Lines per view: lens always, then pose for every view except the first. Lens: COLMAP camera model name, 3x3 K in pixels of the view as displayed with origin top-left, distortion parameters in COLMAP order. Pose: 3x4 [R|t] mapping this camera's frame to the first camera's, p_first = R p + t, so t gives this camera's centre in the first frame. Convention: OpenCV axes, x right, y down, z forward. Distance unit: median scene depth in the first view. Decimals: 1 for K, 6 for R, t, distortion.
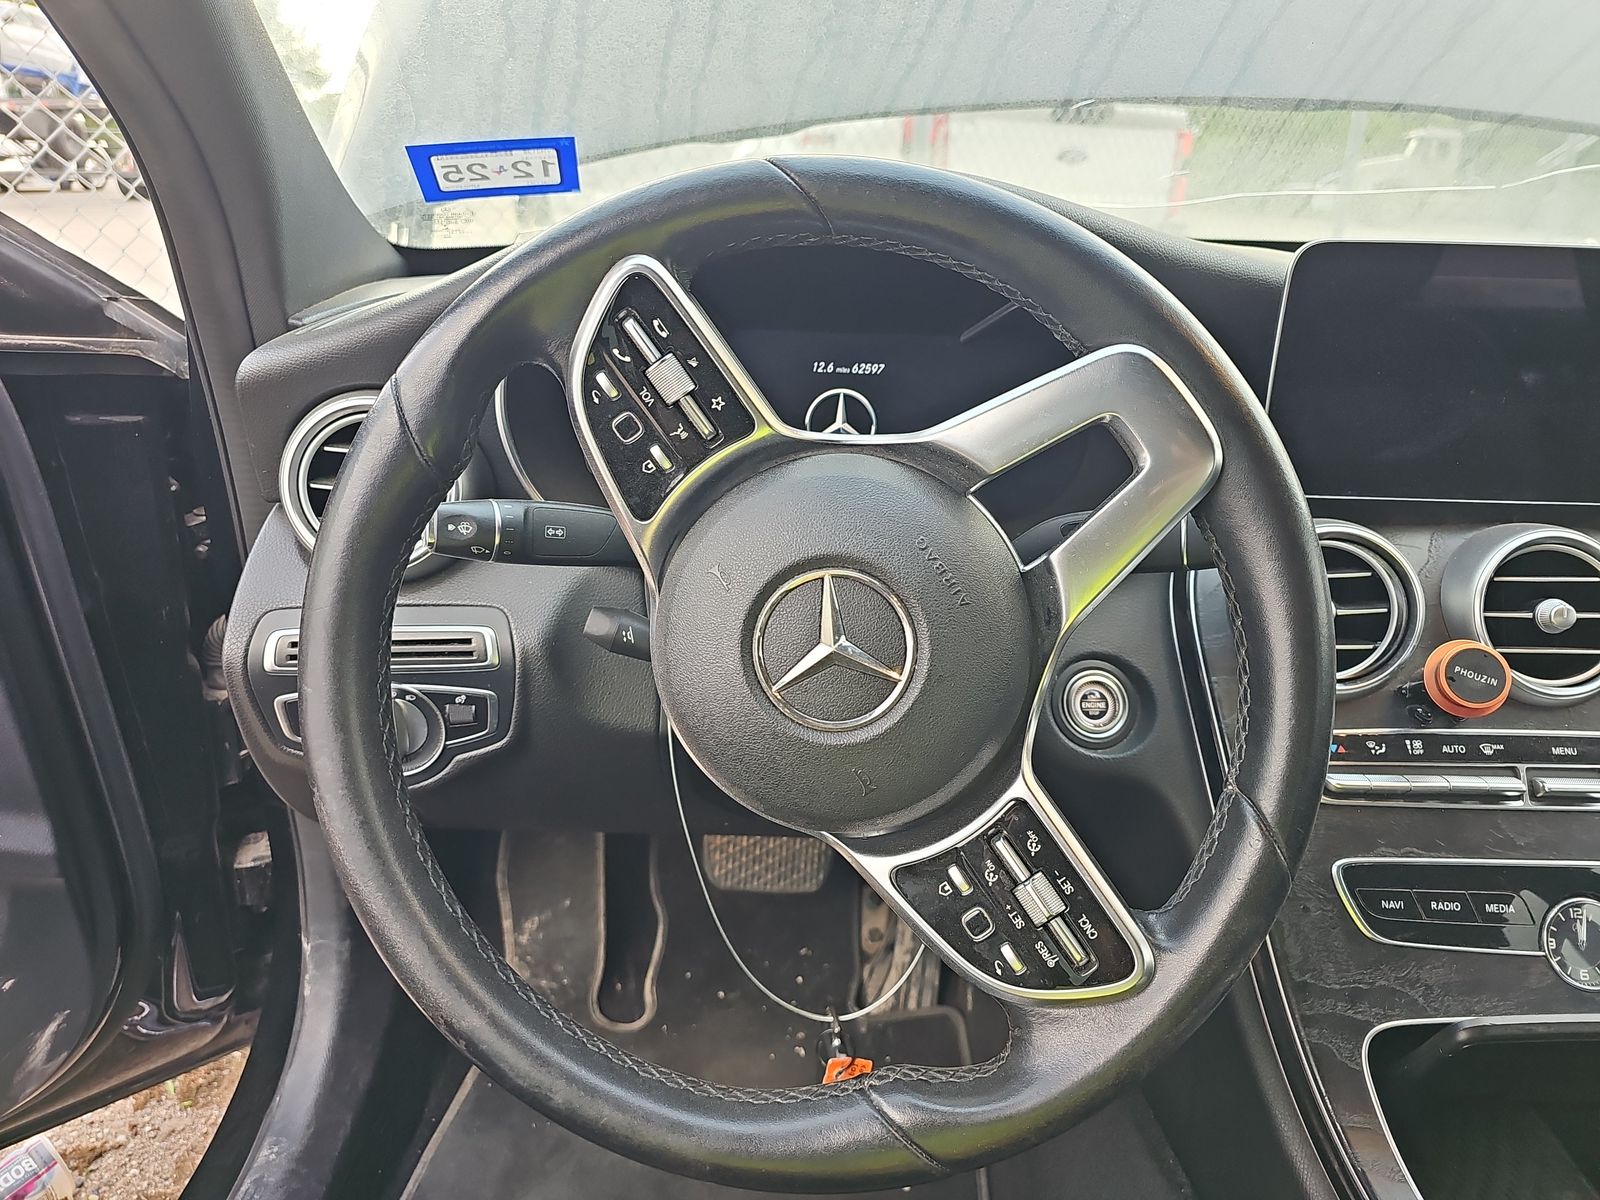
lens RADIAL K [[1167.6, 0, 799.9], [0, 1167.6, 600.1], [0, 0, 1]] dist [0.049061, -0.020608]
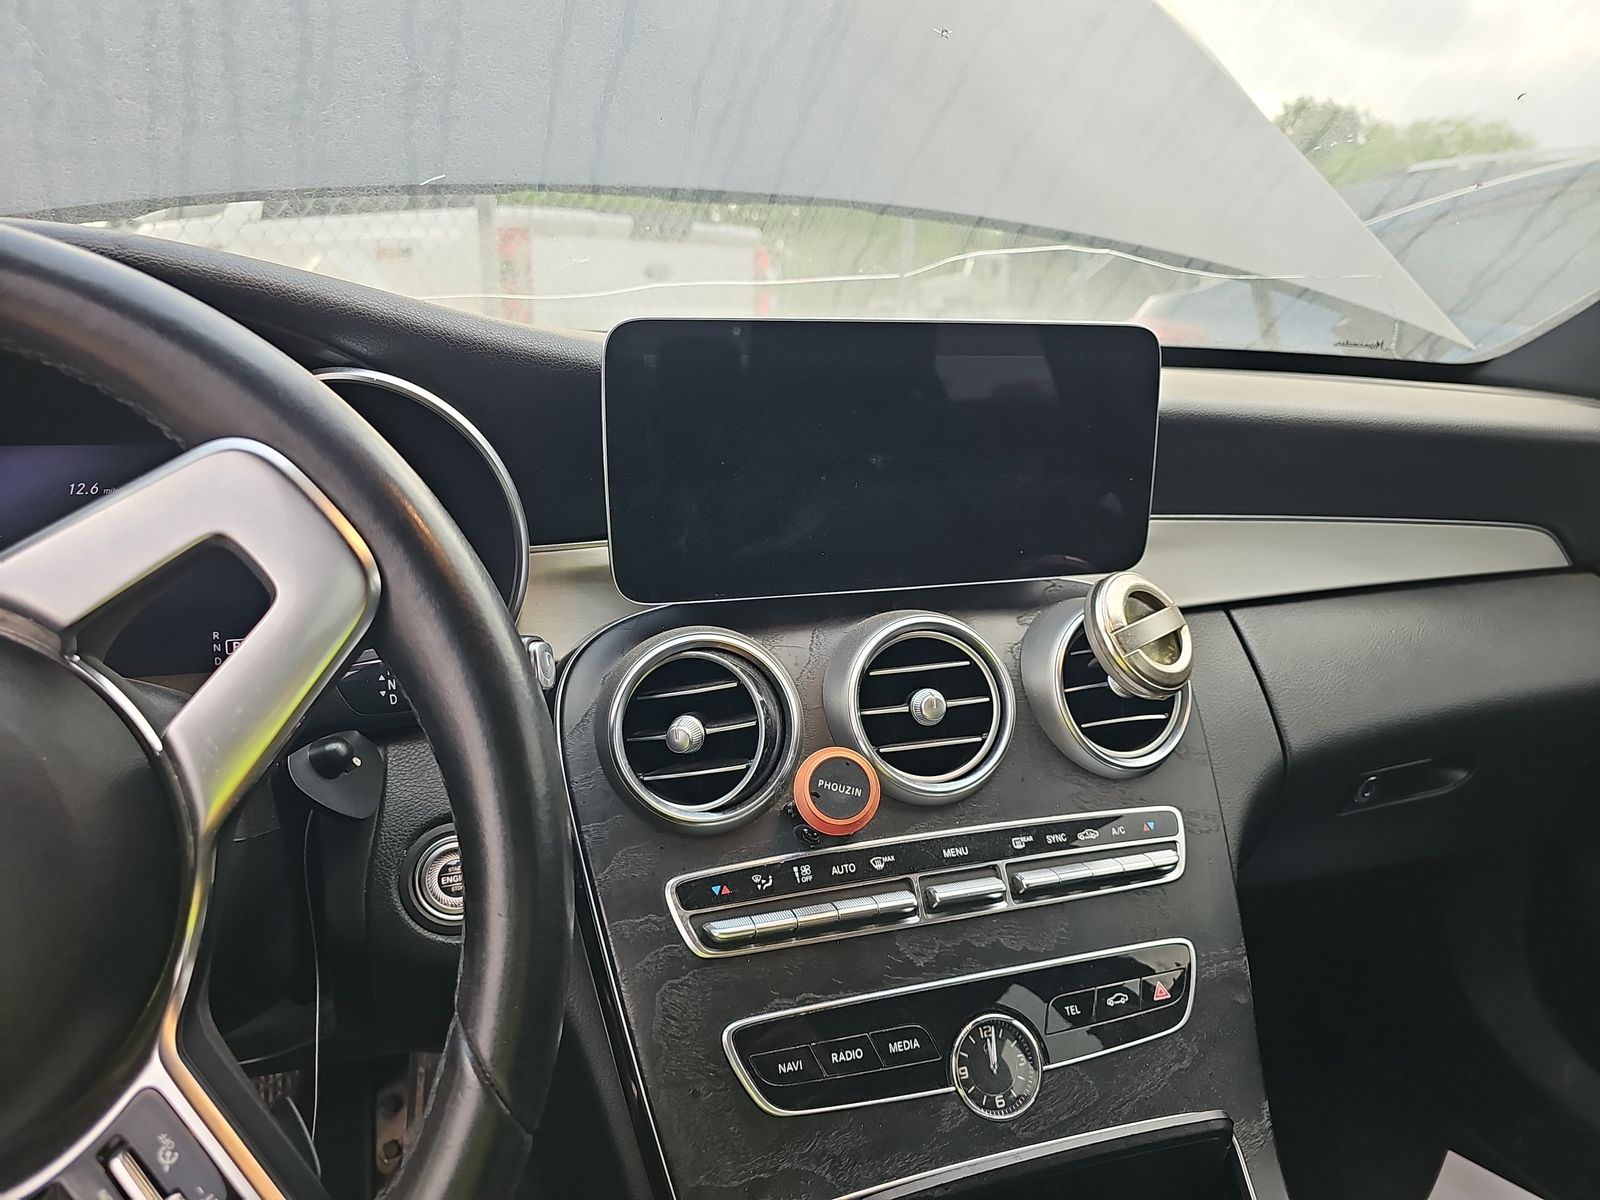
lens RADIAL K [[1167.6, 0, 796.7], [0, 1167.6, 596.8], [0, 0, 1]] dist [0.049061, -0.020608]
pose [[0.957164, -0.096065, 0.273147, 0.296357], [0.120430, 0.989972, -0.073842, -0.016917], [-0.263314, 0.103574, 0.959134, 0.139137]]
